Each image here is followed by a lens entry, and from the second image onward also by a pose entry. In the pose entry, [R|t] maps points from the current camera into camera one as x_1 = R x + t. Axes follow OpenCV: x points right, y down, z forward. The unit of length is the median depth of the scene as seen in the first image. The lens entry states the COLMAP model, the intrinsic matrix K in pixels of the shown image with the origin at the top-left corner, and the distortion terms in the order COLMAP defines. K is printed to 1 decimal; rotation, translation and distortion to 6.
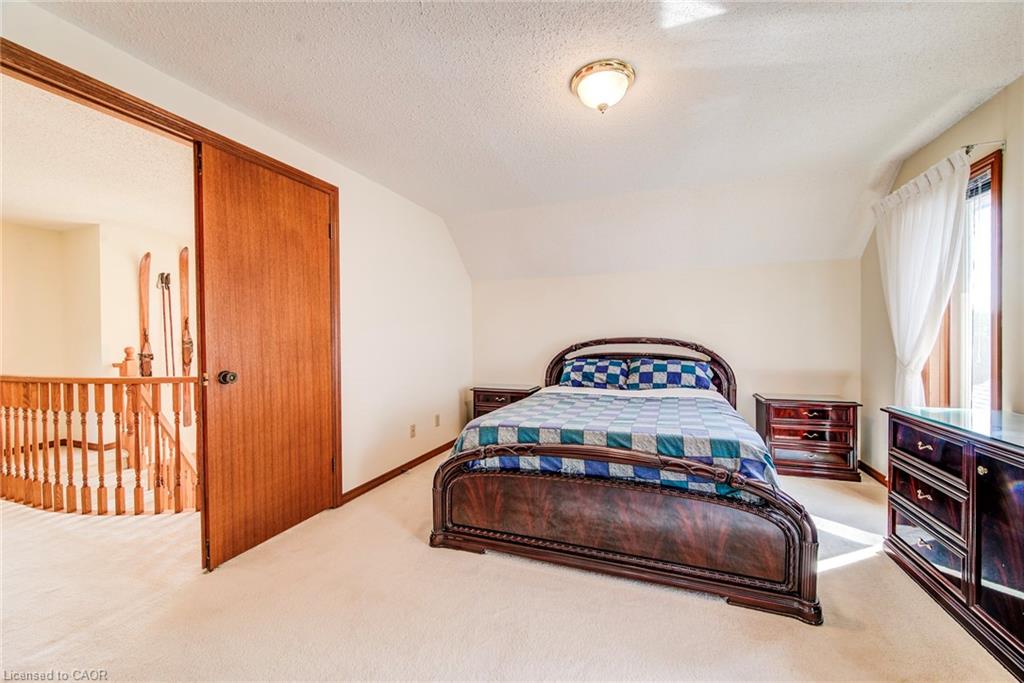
lens RADIAL K [[408.2, 0, 512.0], [0, 408.2, 341.5], [0, 0, 1]] dist [0.000141, 0.000008]
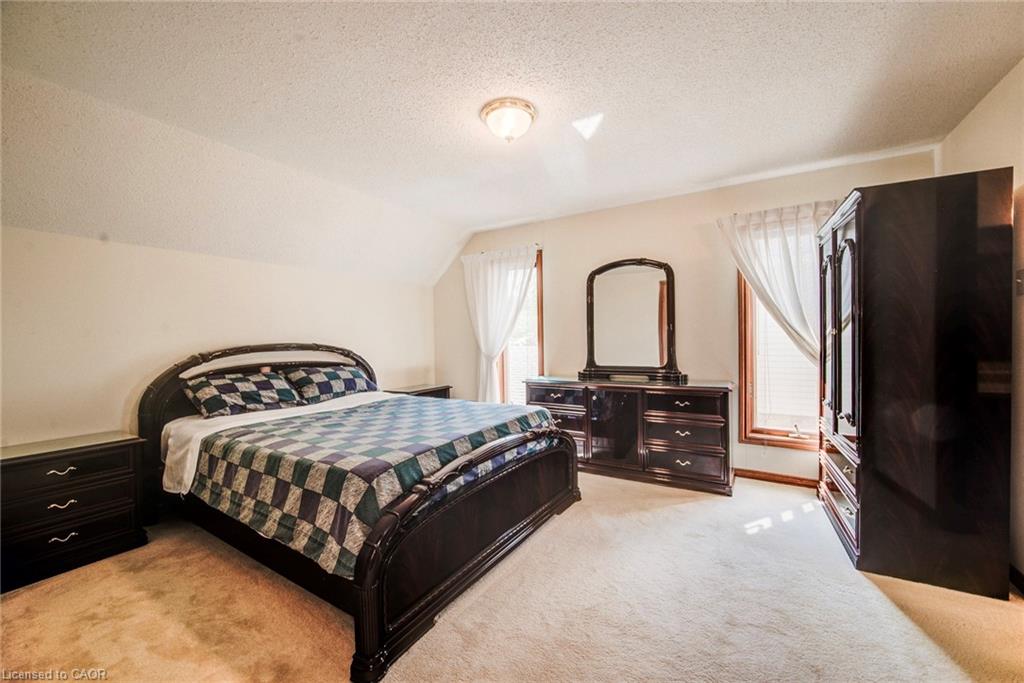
lens RADIAL K [[408.2, 0, 512.0], [0, 408.2, 341.5], [0, 0, 1]] dist [0.000141, 0.000008]
pose [[0.167005, 0.002079, 0.985954, -0.494072], [0.022546, 0.999728, -0.005928, 0.001434], [-0.985698, 0.023219, 0.166912, 0.449340]]
